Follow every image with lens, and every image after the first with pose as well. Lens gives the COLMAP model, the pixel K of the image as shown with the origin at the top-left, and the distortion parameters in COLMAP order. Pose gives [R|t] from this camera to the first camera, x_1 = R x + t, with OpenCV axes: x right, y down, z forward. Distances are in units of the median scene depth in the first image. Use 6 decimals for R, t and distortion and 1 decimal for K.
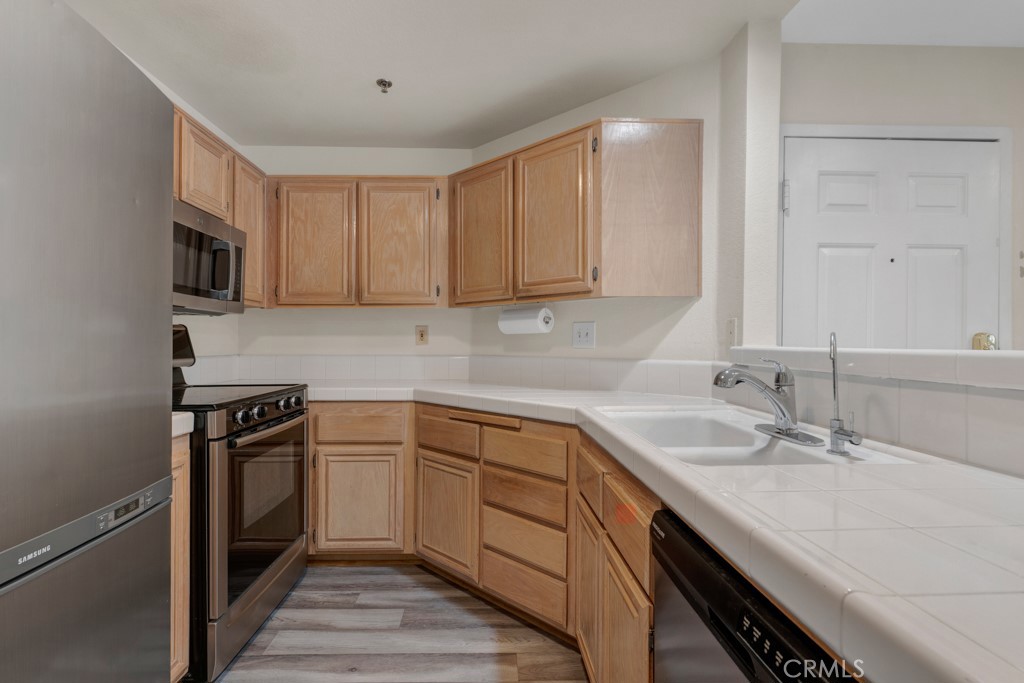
lens RADIAL K [[471.8, 0, 499.5], [0, 471.8, 341.0], [0, 0, 1]] dist [0.001713, -0.000160]
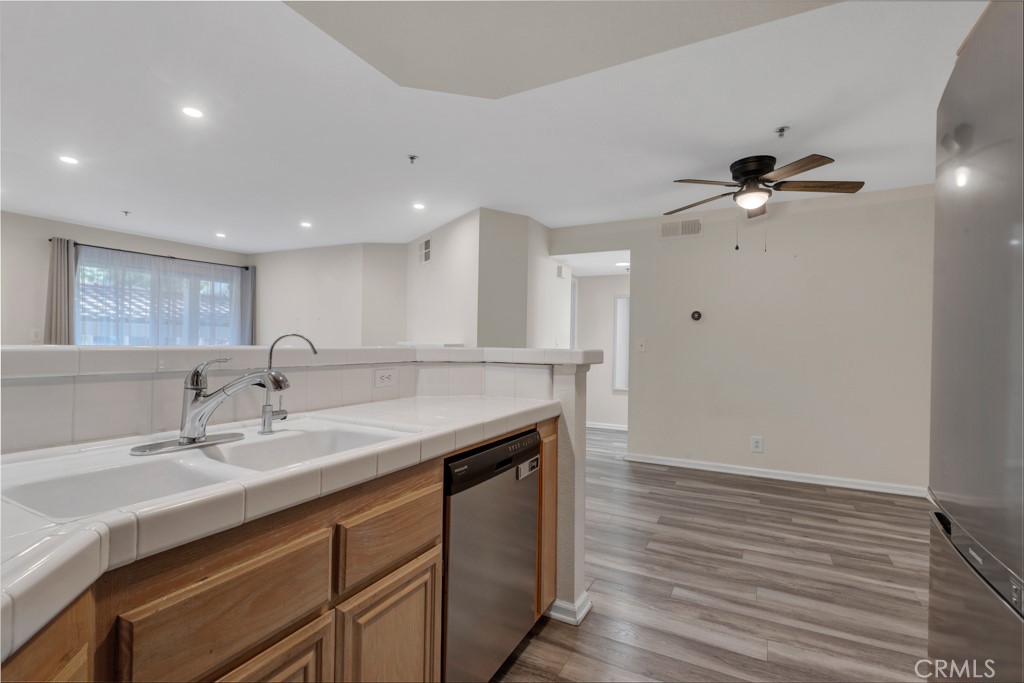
lens RADIAL K [[471.7, 0, 508.1], [0, 471.7, 340.8], [0, 0, 1]] dist [-0.001359, 0.000012]
pose [[-0.867446, -0.014792, 0.497312, -0.226121], [-0.021070, 0.999753, -0.007016, 0.002121], [-0.497086, -0.016564, -0.867543, 0.943856]]
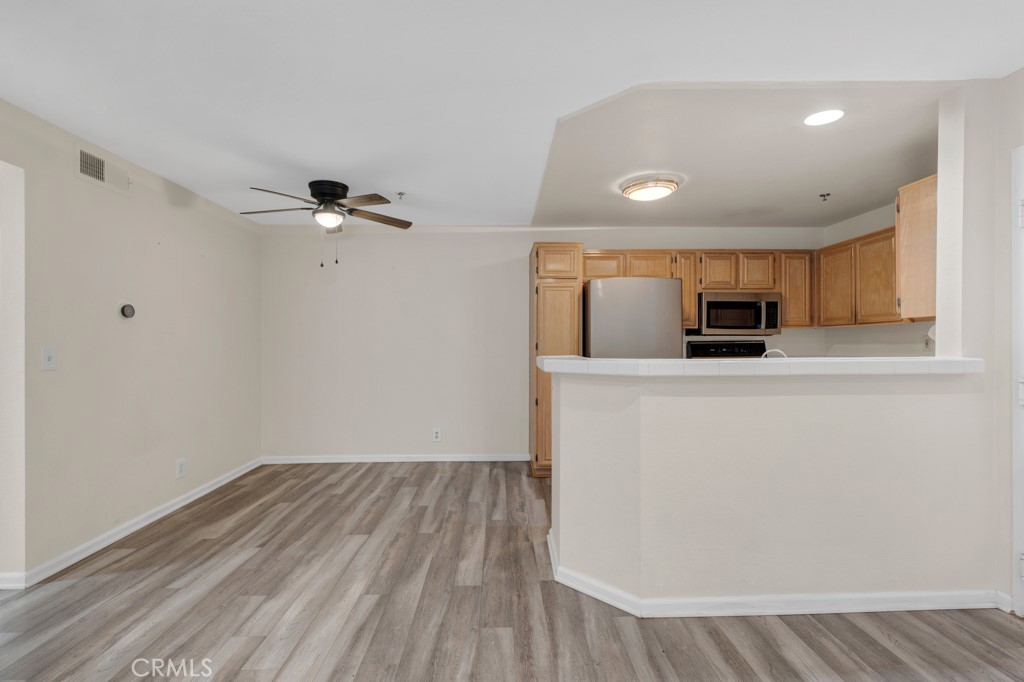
lens RADIAL K [[463.9, 0, 509.4], [0, 463.9, 342.3], [0, 0, 1]] dist [0.003561, -0.001004]
pose [[-0.001348, -0.005674, -0.999983, 1.517995], [0.010051, 0.999933, -0.005687, -0.027138], [0.999949, -0.010058, -0.001290, -0.132467]]
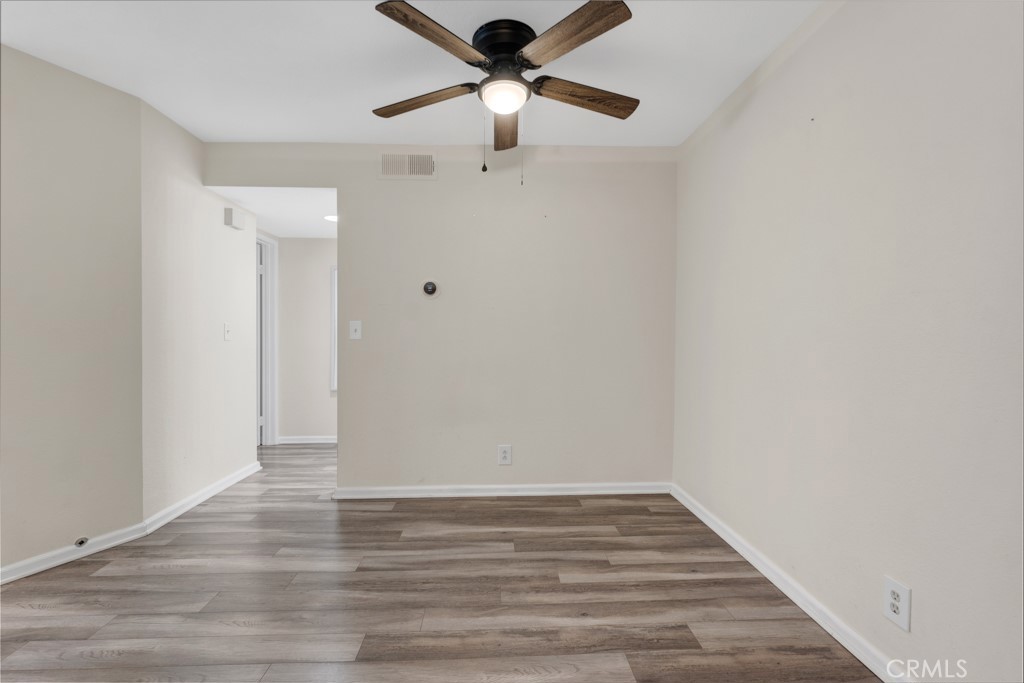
lens RADIAL K [[452.7, 0, 509.3], [0, 452.7, 342.0], [0, 0, 1]] dist [0.002239, 0.000075]
pose [[-0.999900, -0.006589, -0.012486, -0.147679], [-0.006728, 0.999915, 0.011124, 0.013127], [0.012412, 0.011207, -0.999860, 0.176044]]
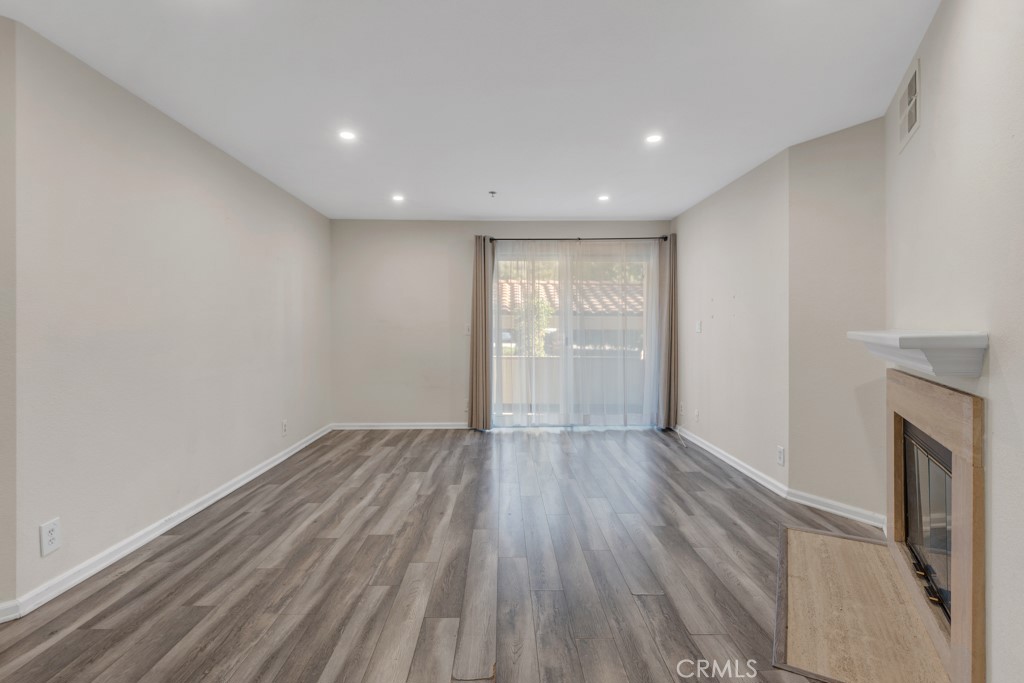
lens RADIAL K [[490.2, 0, 509.3], [0, 490.2, 330.2], [0, 0, 1]] dist [0.000508, 0.000338]
pose [[0.011962, -0.004754, 0.999917, 0.367630], [-0.005018, 0.999976, 0.004814, -0.003470], [-0.999916, -0.005075, 0.011938, -0.215793]]
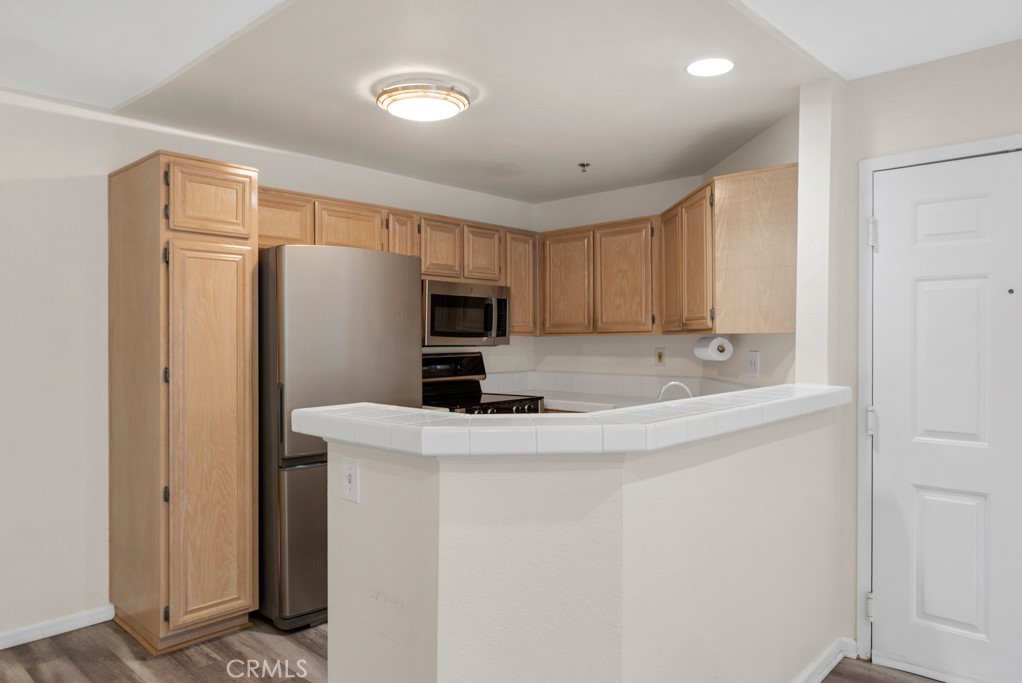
lens RADIAL K [[692.1, 0, 511.0], [0, 692.1, 341.5], [0, 0, 1]] dist [0.005250, 0.000432]
pose [[0.716833, -0.001174, -0.697244, 0.994986], [0.010041, 0.999912, 0.008639, -0.092671], [0.697173, -0.013193, 0.716782, -0.527788]]
